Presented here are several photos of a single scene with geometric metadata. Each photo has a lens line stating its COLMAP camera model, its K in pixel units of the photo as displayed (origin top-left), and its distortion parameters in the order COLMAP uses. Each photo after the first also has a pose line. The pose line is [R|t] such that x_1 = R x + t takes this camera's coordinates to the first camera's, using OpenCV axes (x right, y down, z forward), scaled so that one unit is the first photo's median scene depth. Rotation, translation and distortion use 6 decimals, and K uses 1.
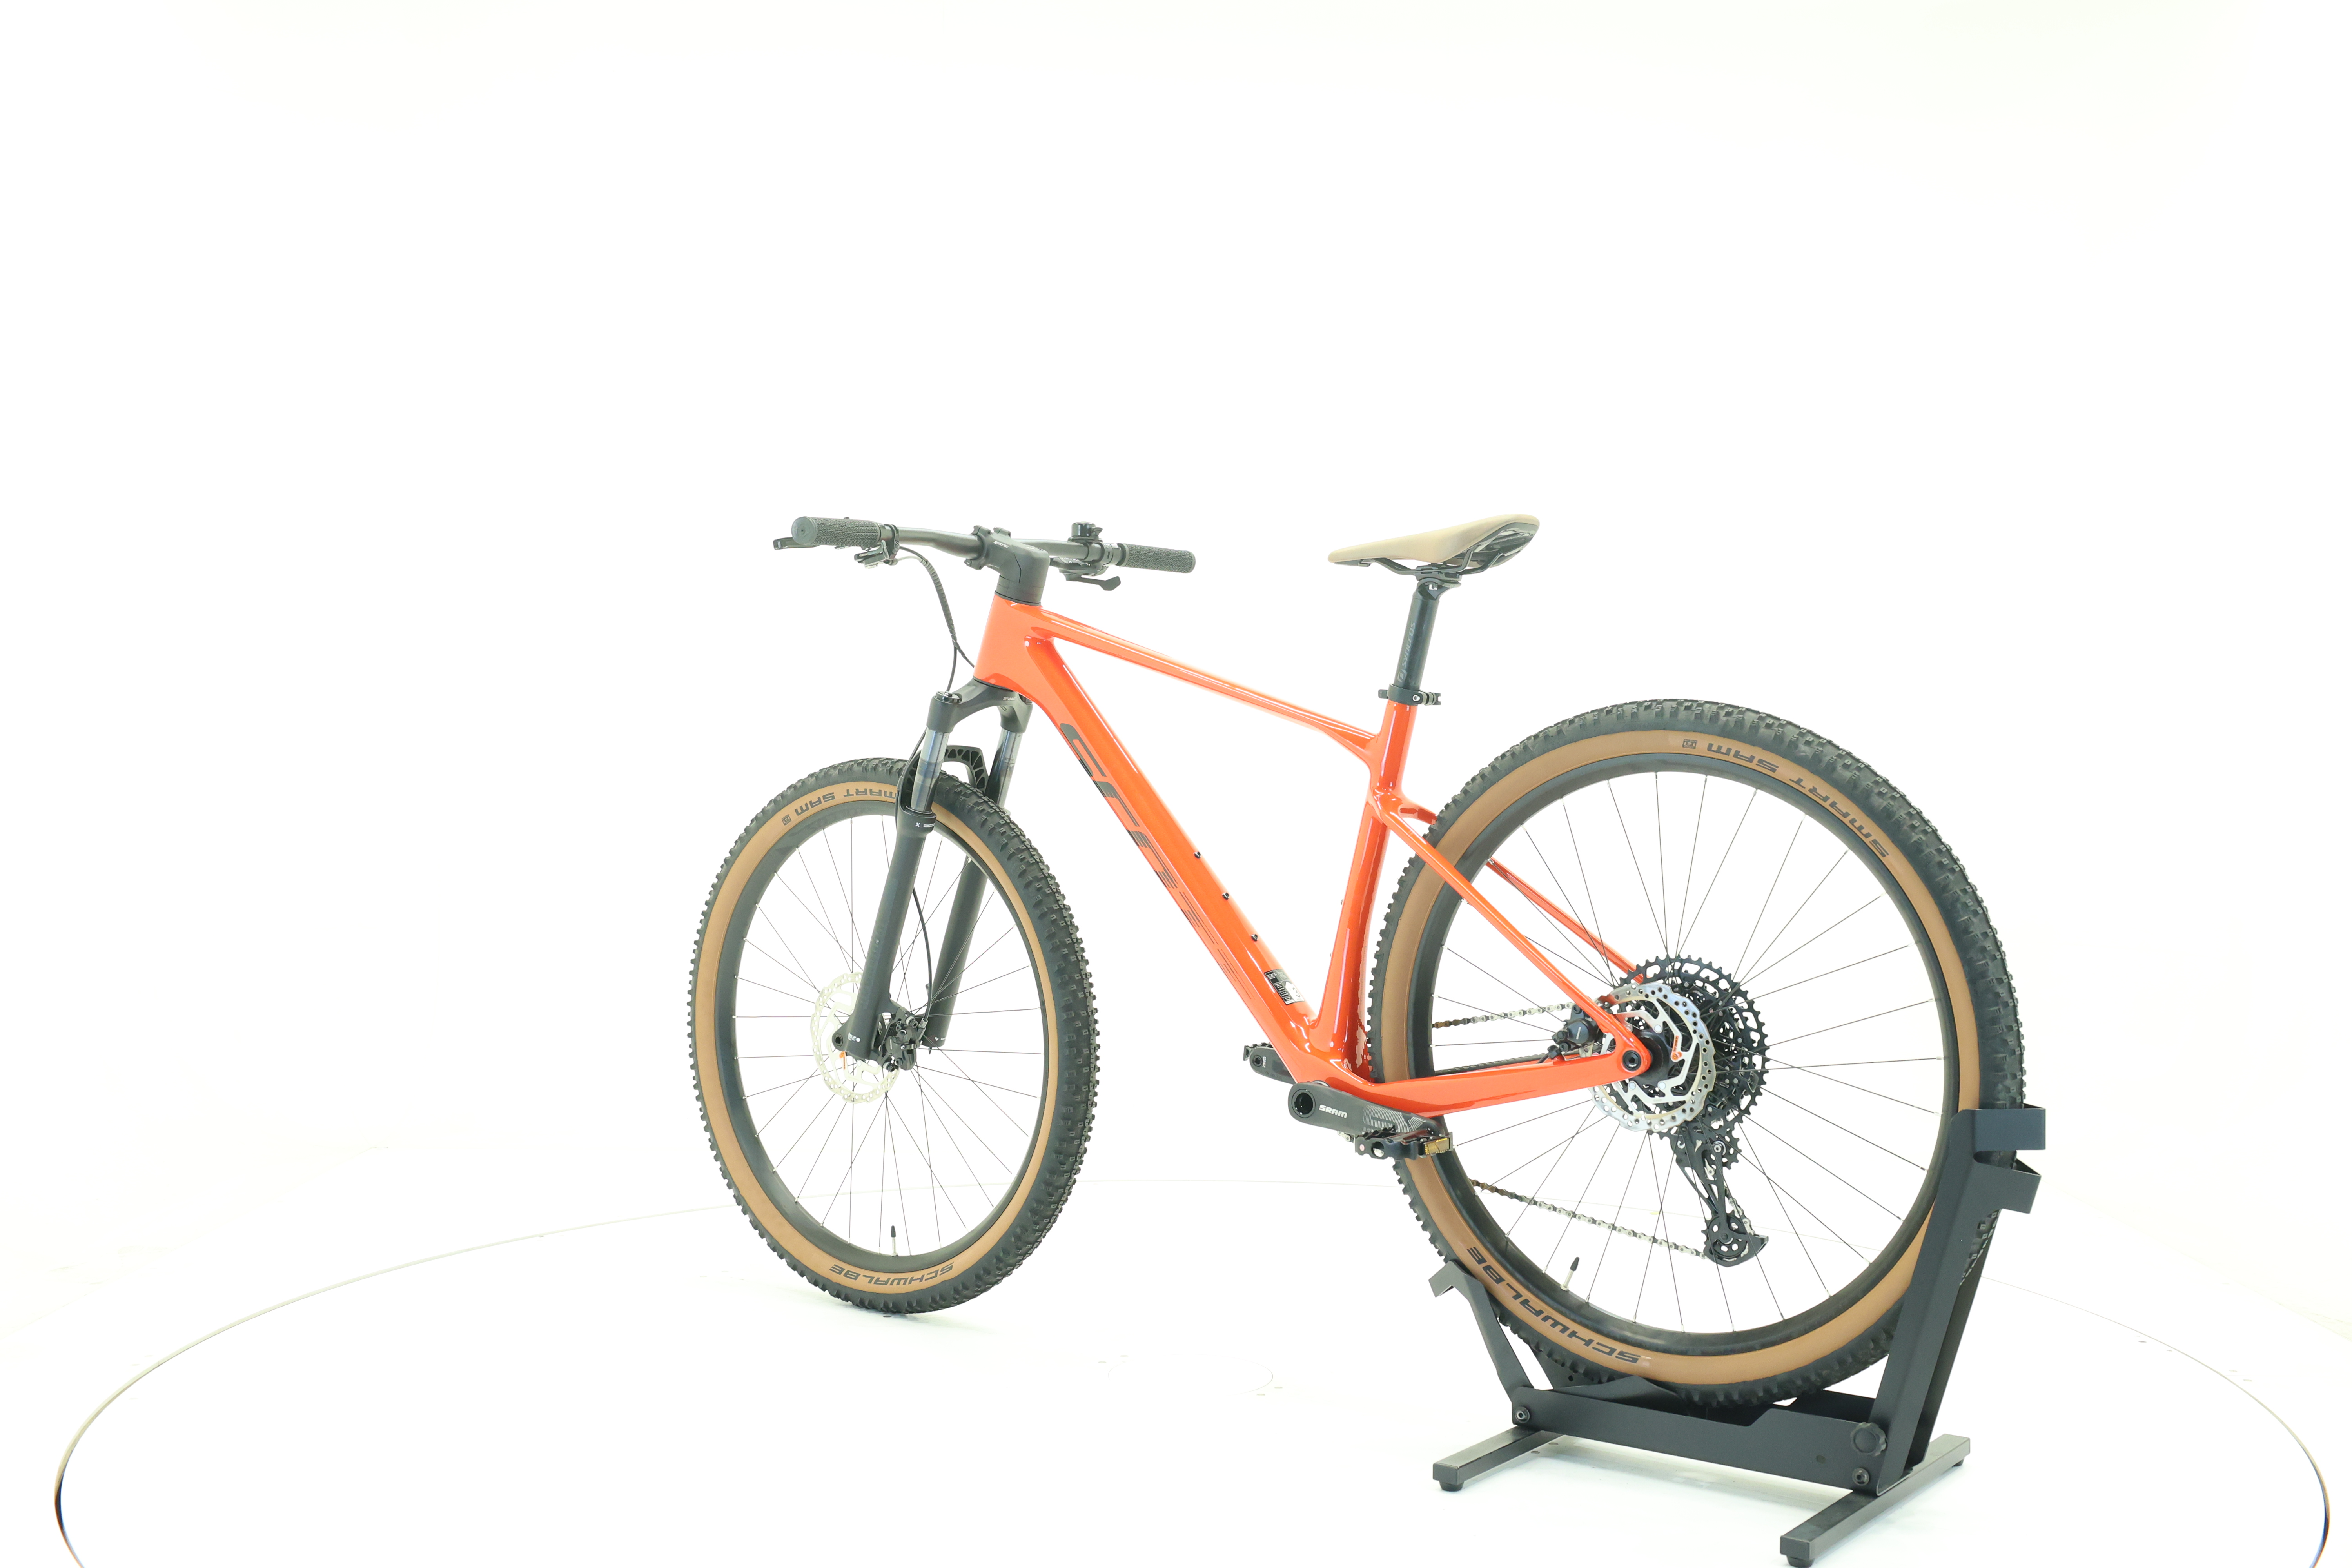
lens RADIAL K [[2581.6, 0, 1176.0], [0, 2581.6, 784.0], [0, 0, 1]] dist [-0.013546, -0.007165]
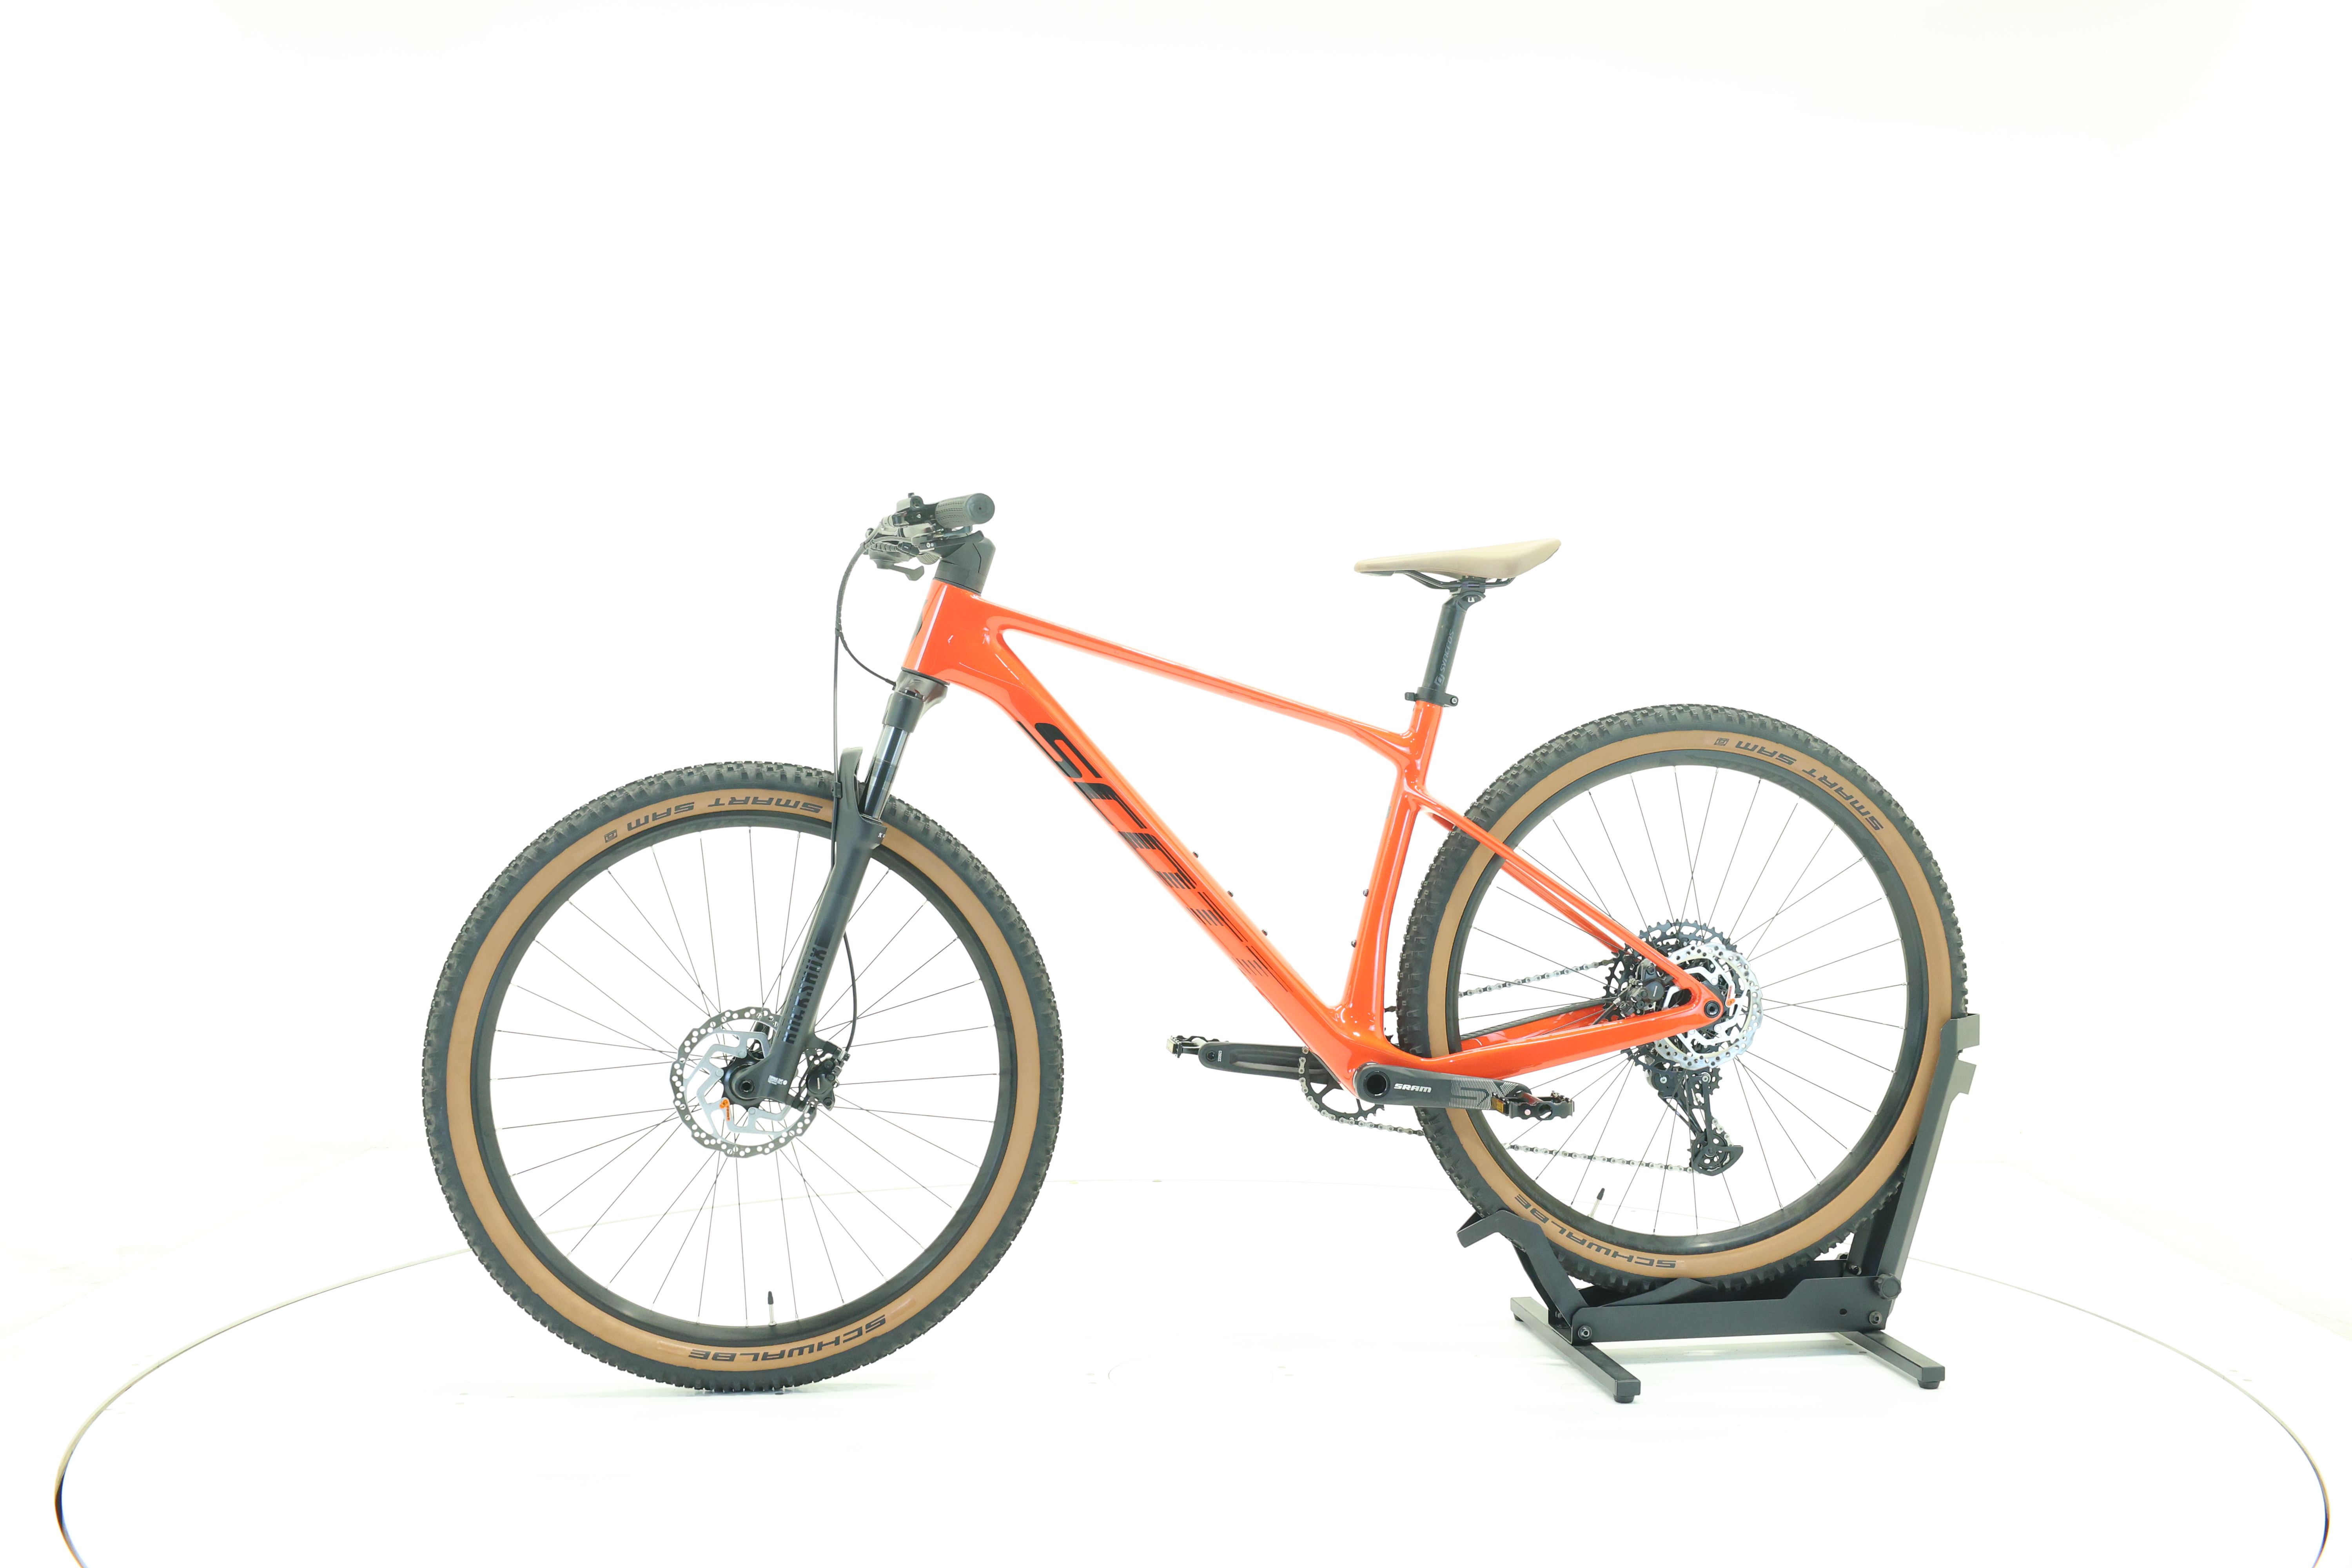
lens RADIAL K [[2581.6, 0, 1176.0], [0, 2581.6, 784.0], [0, 0, 1]] dist [-0.013546, -0.007165]
pose [[0.658982, -0.016287, 0.751982, -0.847573], [0.015026, 0.999851, 0.008488, -0.009630], [-0.752008, 0.005706, 0.659129, 0.390751]]
